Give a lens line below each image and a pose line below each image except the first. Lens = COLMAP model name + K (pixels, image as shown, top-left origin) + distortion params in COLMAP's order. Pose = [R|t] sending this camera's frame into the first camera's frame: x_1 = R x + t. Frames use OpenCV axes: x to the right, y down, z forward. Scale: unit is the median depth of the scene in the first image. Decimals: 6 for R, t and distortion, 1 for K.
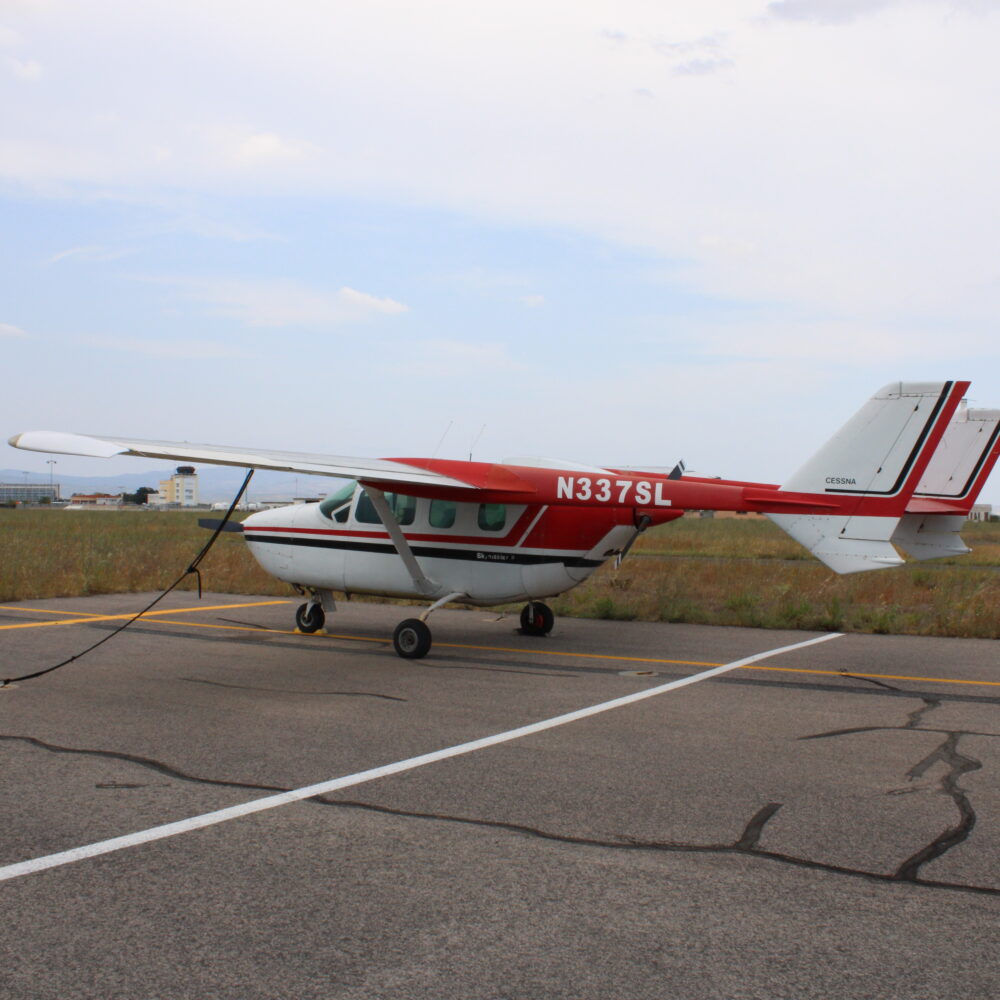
lens RADIAL K [[1225.2, 0, 525.7], [0, 1225.2, 502.1], [0, 0, 1]] dist [-0.089602, -0.031958]
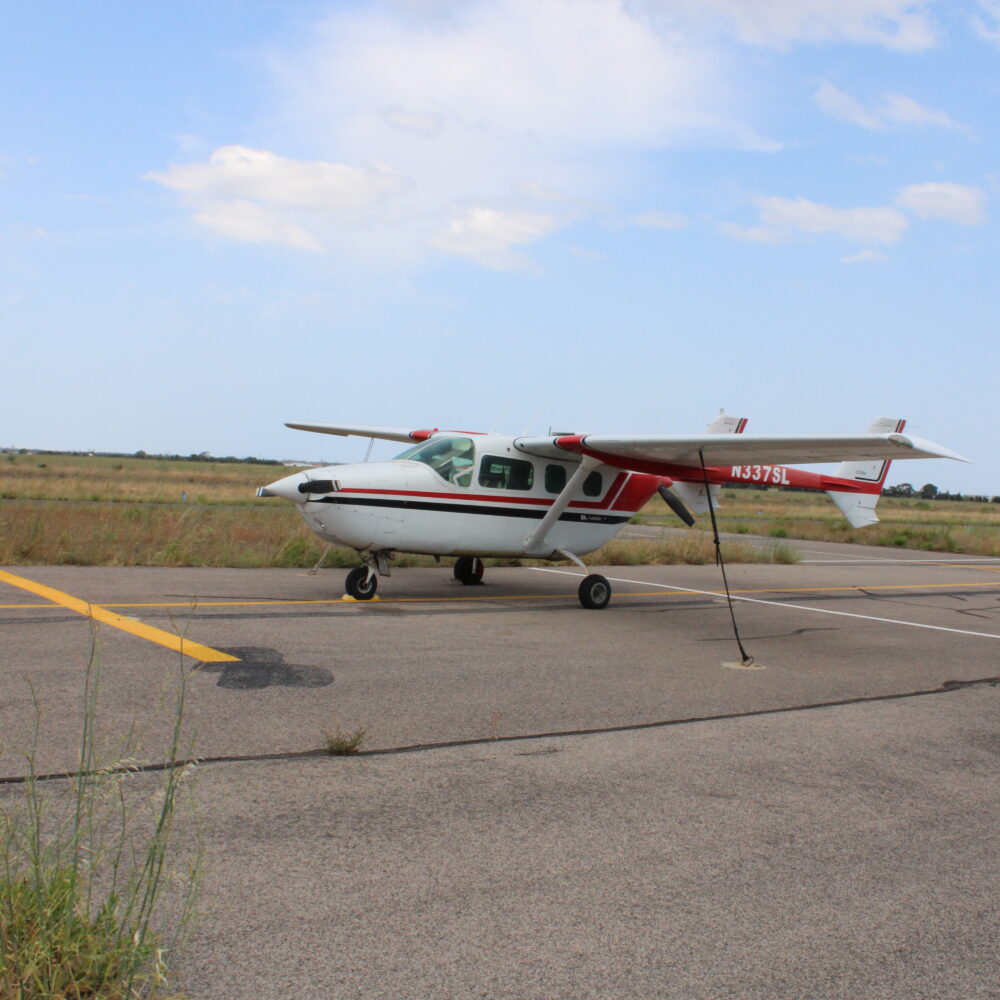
lens RADIAL K [[1225.2, 0, 525.7], [0, 1225.2, 502.1], [0, 0, 1]] dist [-0.089602, -0.031958]
pose [[0.412971, -0.013621, 0.910642, -1.146820], [-0.052619, 0.997861, 0.038788, -0.013787], [-0.909223, -0.063935, 0.411371, 0.577569]]
